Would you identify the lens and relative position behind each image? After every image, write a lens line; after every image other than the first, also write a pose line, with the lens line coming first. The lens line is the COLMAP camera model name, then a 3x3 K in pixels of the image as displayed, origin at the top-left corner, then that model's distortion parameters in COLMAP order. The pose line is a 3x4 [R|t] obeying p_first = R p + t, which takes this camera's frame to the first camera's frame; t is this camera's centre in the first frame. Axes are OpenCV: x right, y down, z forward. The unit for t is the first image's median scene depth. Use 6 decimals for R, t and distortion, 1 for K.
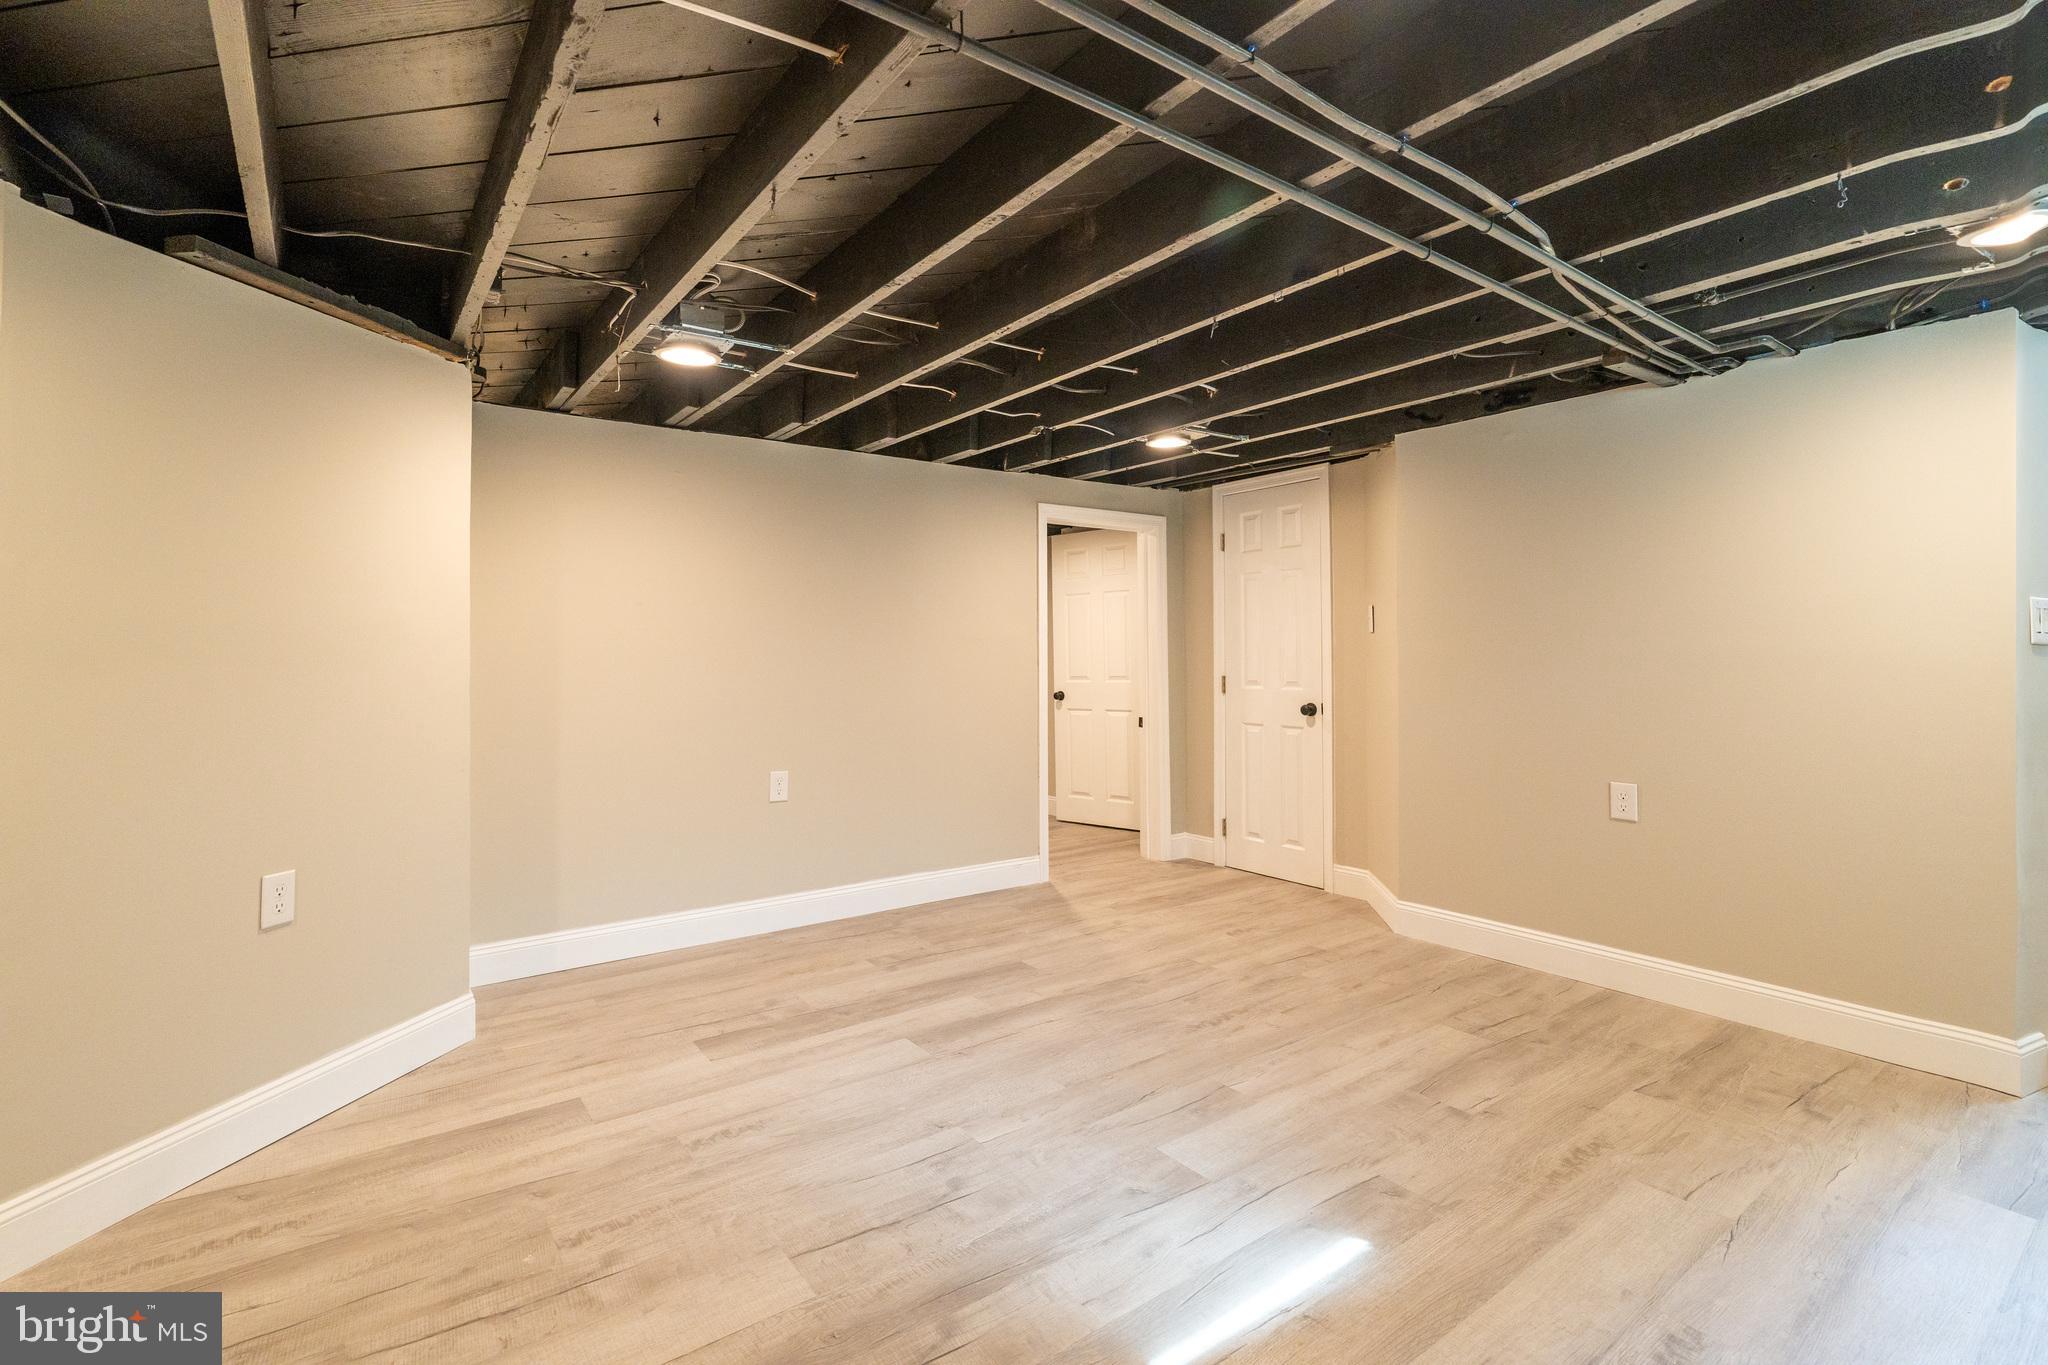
lens RADIAL K [[928.6, 0, 1016.9], [0, 928.6, 672.5], [0, 0, 1]] dist [-0.015294, 0.005963]
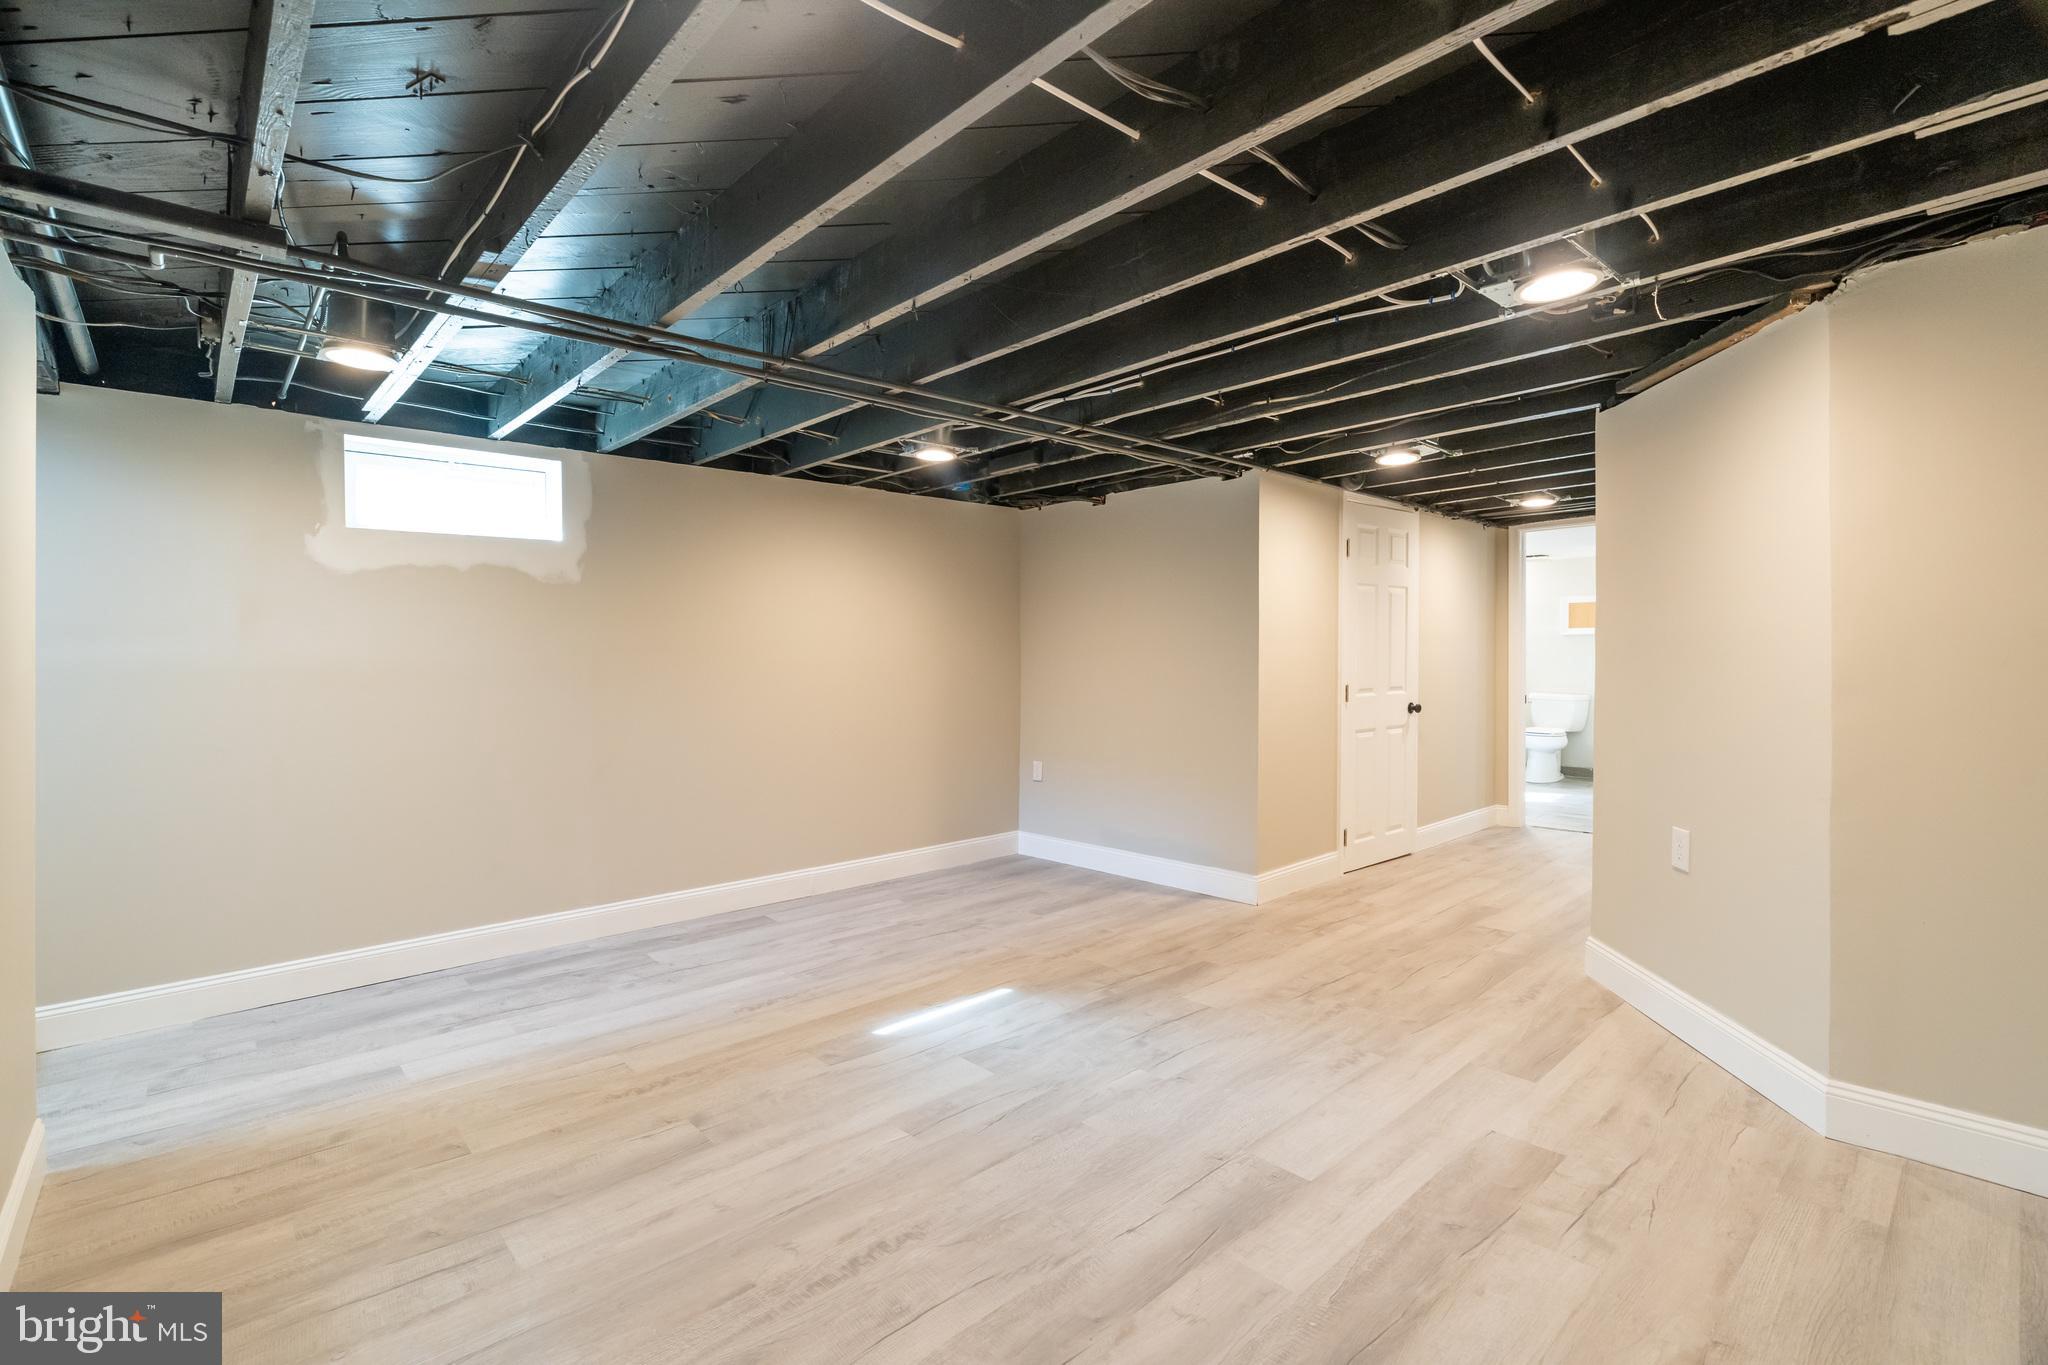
lens RADIAL K [[928.6, 0, 1022.2], [0, 928.6, 671.5], [0, 0, 1]] dist [-0.015294, 0.005963]
pose [[-0.993871, 0.018828, -0.108930, 0.217163], [0.014878, 0.999206, 0.036960, -0.055854], [0.109539, 0.035113, -0.993362, 2.007103]]
